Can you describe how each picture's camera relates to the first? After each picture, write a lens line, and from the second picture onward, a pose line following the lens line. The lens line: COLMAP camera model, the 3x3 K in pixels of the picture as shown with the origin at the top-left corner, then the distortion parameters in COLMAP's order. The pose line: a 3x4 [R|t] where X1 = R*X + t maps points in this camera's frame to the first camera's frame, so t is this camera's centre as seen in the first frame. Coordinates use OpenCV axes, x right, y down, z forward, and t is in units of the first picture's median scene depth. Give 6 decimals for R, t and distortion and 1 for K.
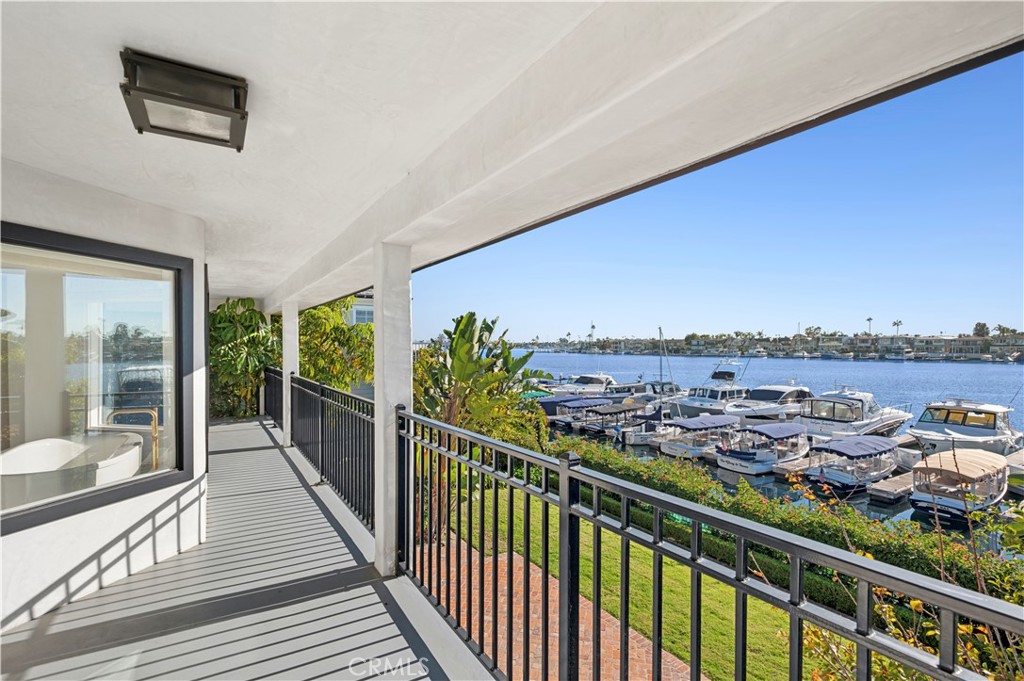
lens RADIAL K [[489.2, 0, 511.1], [0, 489.2, 337.3], [0, 0, 1]] dist [0.026233, 0.000273]
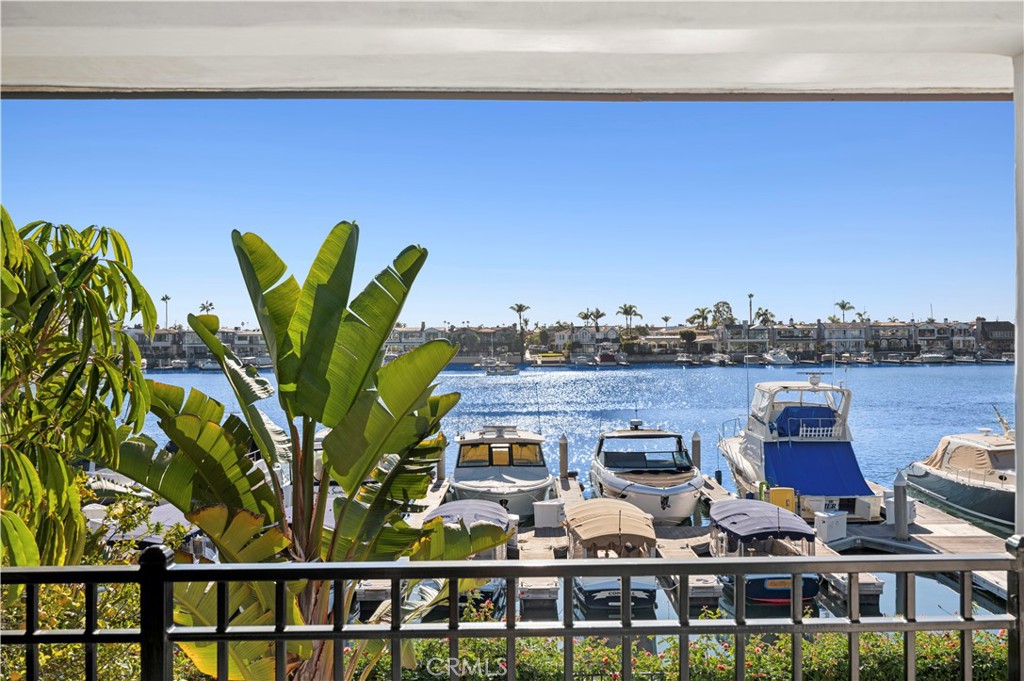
lens RADIAL K [[1022.9, 0, 518.3], [0, 1022.9, 342.5], [0, 0, 1]] dist [-0.003409, 0.000000]
pose [[0.496690, -0.002170, 0.867925, -0.087027], [-0.008146, 0.999941, 0.007162, 0.002273], [-0.867890, -0.010627, 0.496643, 0.116134]]
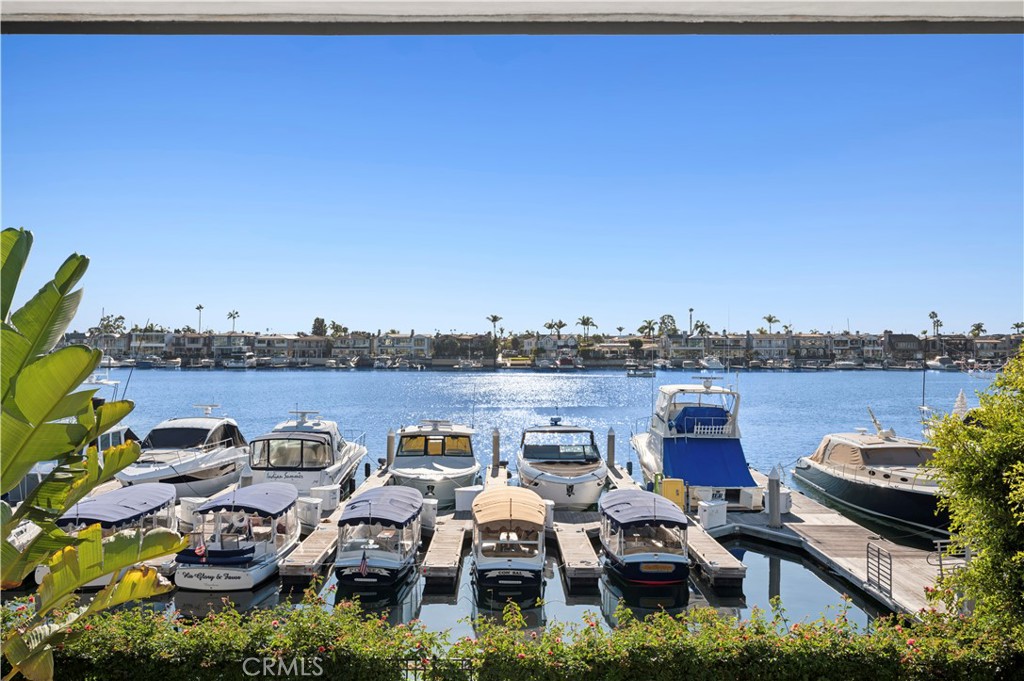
lens RADIAL K [[855.4, 0, 486.4], [0, 855.4, 324.1], [0, 0, 1]] dist [-0.011257, 0.006987]
pose [[0.523907, 0.026481, 0.851364, -0.055199], [-0.018488, 0.999635, -0.019716, 0.001496], [-0.851575, -0.005411, 0.524205, 0.096363]]
